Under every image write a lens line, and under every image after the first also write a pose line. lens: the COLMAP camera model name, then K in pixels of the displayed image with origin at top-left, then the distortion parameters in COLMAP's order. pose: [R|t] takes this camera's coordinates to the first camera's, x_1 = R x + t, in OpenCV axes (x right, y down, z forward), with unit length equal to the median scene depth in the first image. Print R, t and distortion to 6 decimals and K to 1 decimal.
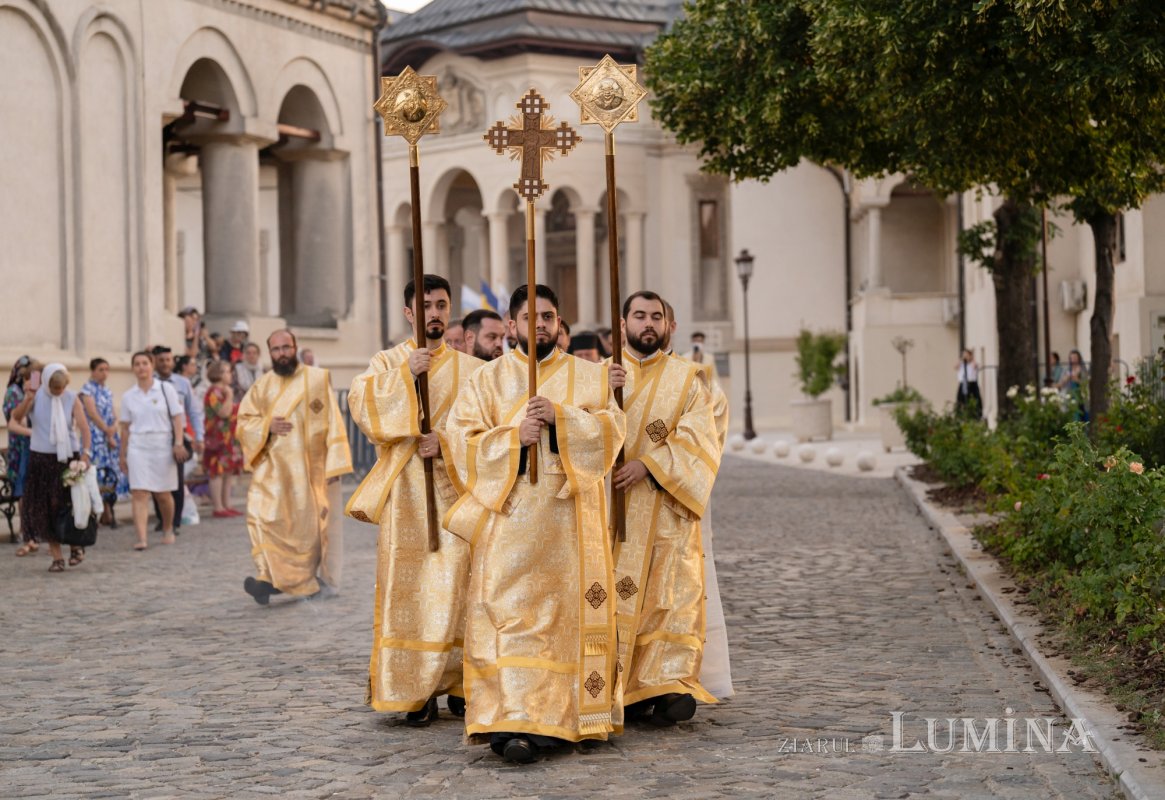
lens RADIAL K [[2488.9, 0, 582.5], [0, 2488.9, 400.0], [0, 0, 1]] dist [0.075823, -0.017235]
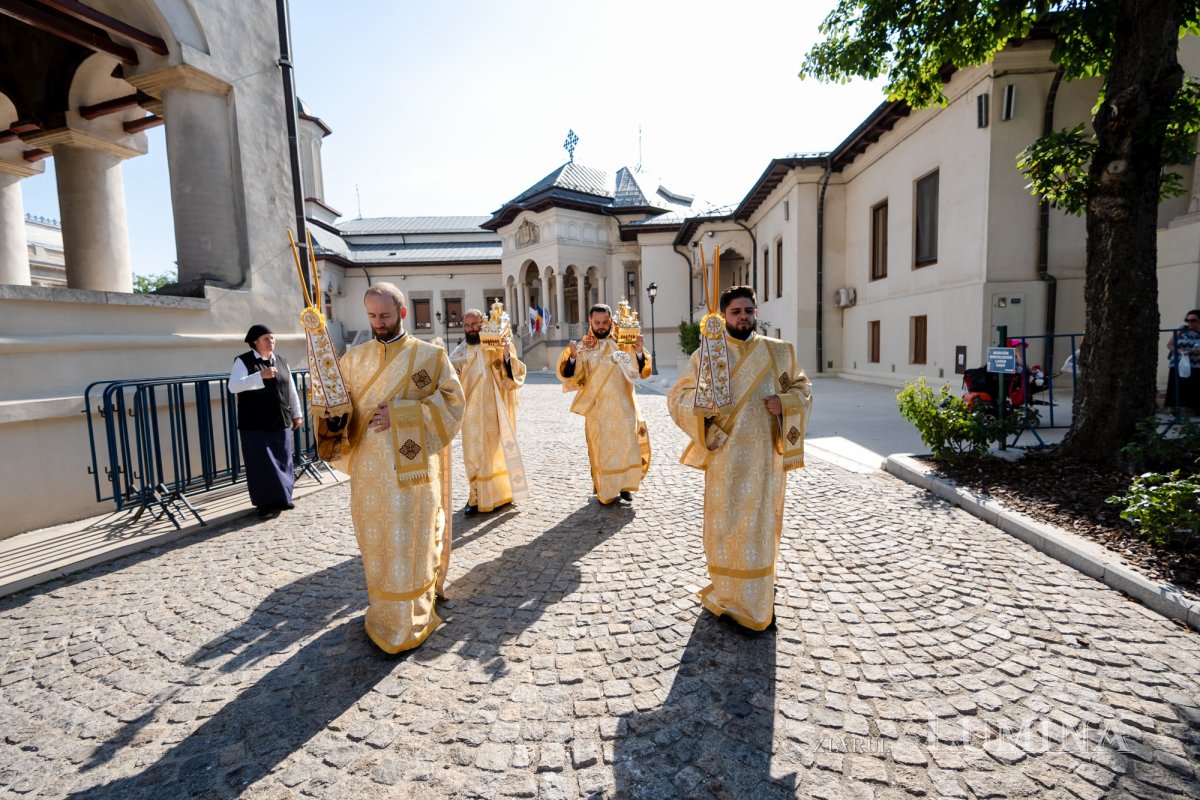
lens RADIAL K [[541.1, 0, 595.6], [0, 541.1, 394.2], [0, 0, 1]] dist [-0.013555, 0.004666]
pose [[0.999946, -0.010406, -0.000644, 0.028771], [0.010423, 0.996251, 0.085877, -0.012997], [-0.000252, -0.085879, 0.996306, 0.927727]]
